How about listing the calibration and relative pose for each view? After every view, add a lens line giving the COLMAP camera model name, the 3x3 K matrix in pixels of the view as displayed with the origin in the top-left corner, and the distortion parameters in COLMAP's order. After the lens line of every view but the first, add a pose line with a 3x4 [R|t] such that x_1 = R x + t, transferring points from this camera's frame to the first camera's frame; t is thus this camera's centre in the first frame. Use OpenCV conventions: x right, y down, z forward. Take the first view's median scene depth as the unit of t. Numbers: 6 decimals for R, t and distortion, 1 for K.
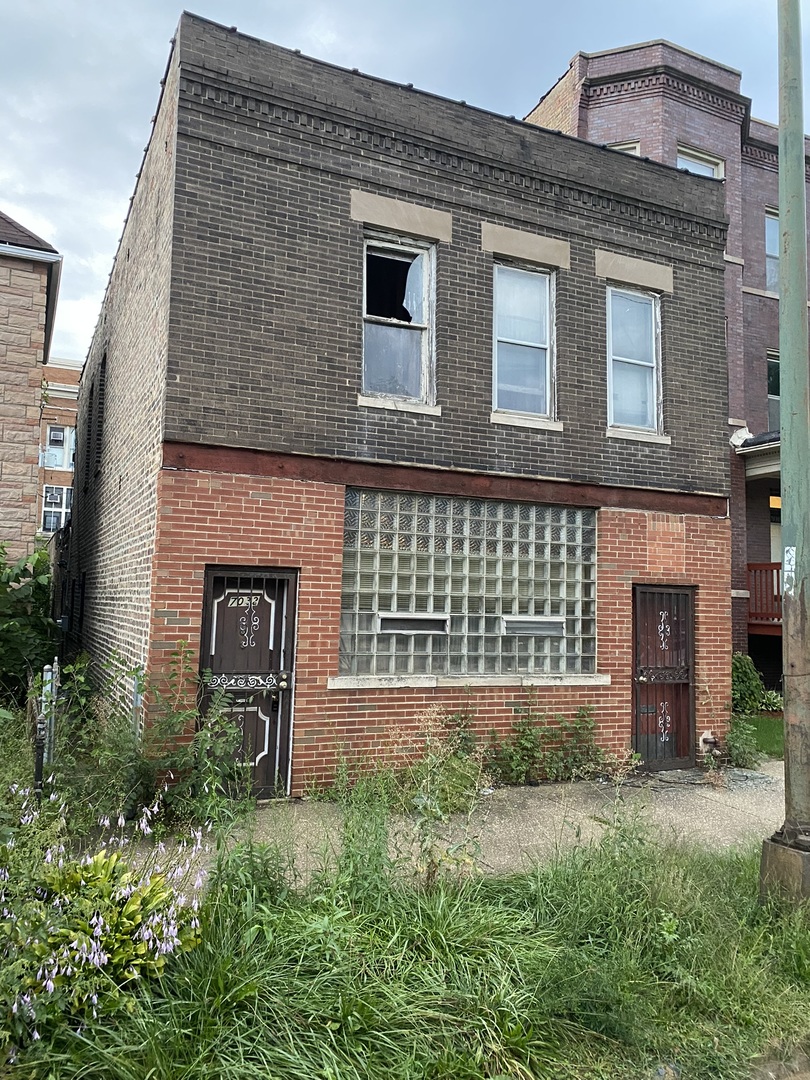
lens RADIAL K [[814.4, 0, 394.9], [0, 814.4, 532.0], [0, 0, 1]] dist [0.073147, -0.071522]
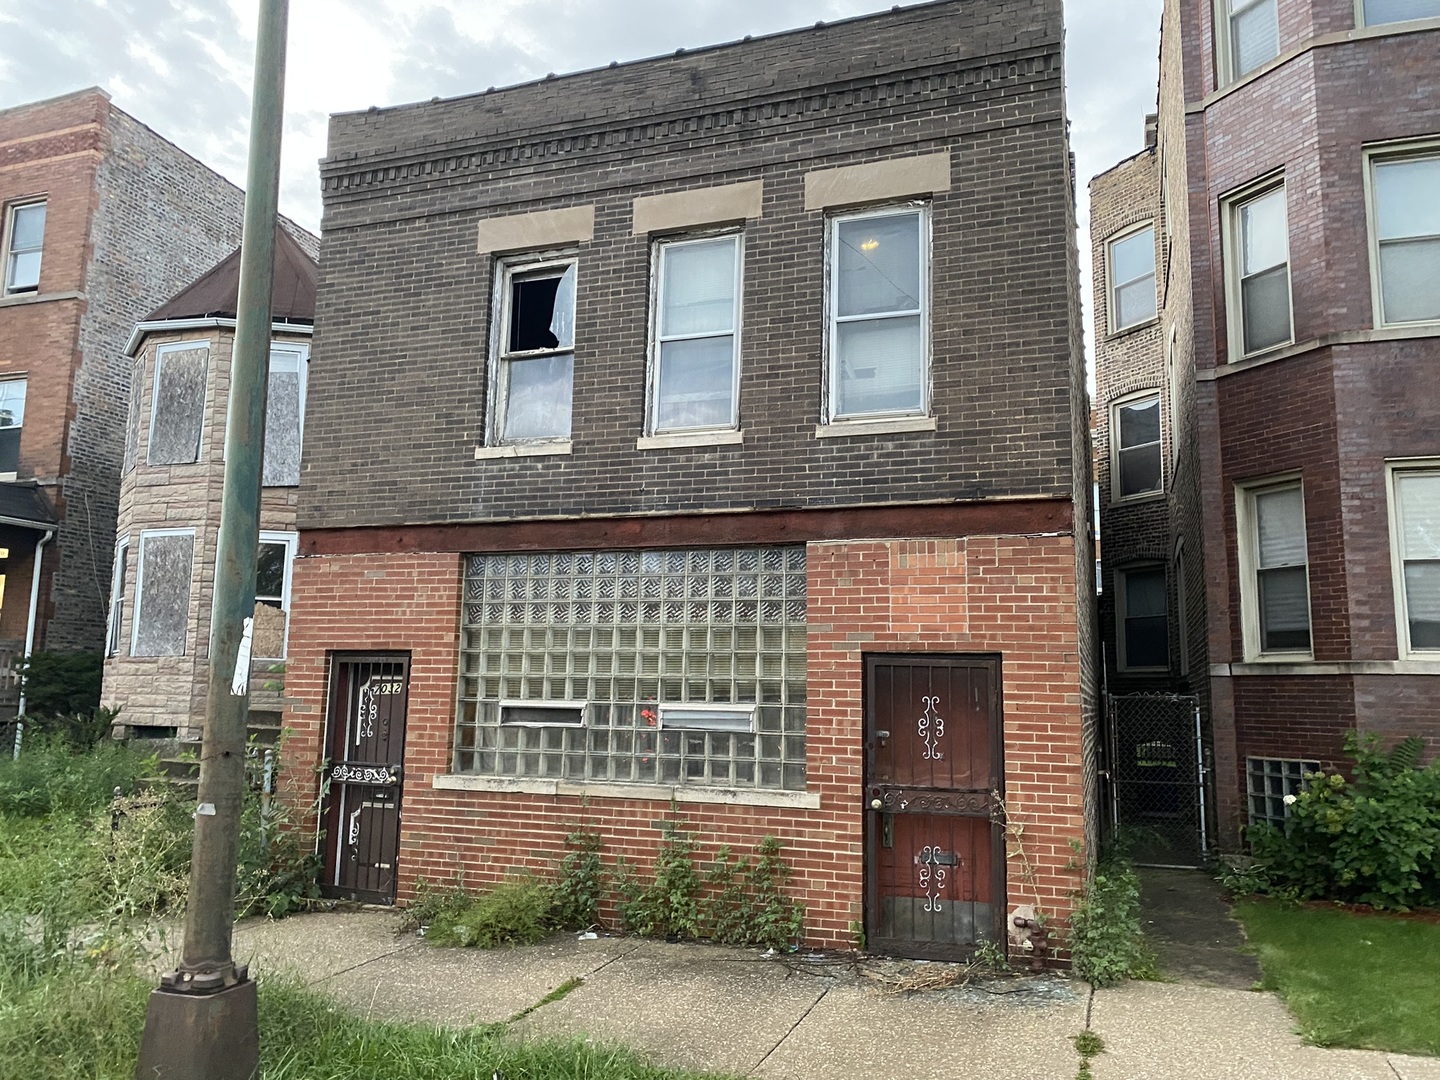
lens RADIAL K [[1085.9, 0, 768.2], [0, 1085.9, 543.3], [0, 0, 1]] dist [0.073147, -0.071522]
pose [[0.721696, -0.108489, -0.683655, 0.906753], [0.058792, 0.993680, -0.095623, 0.059033], [0.689708, 0.028817, 0.723514, 0.353125]]
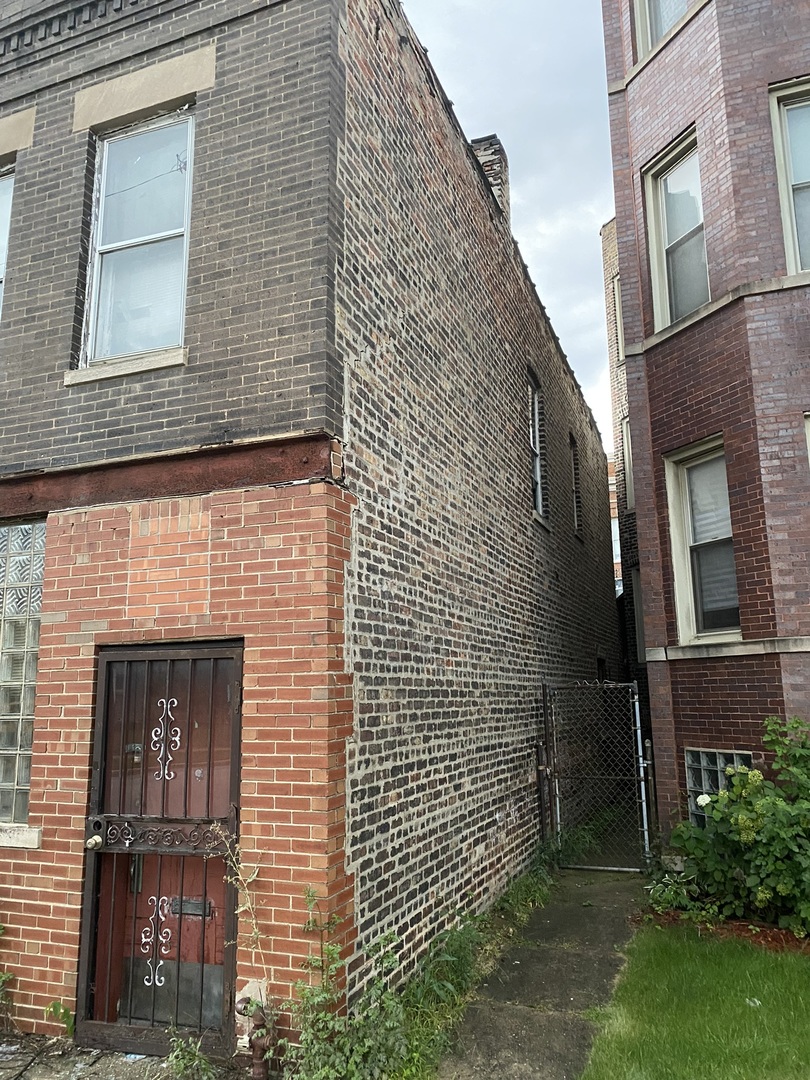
lens RADIAL K [[814.4, 0, 433.3], [0, 814.4, 541.0], [0, 0, 1]] dist [0.073147, -0.071522]
pose [[0.687832, -0.166554, -0.706503, 0.882095], [0.092056, 0.985476, -0.142697, 0.099171], [0.720009, 0.033114, 0.693174, 0.862566]]
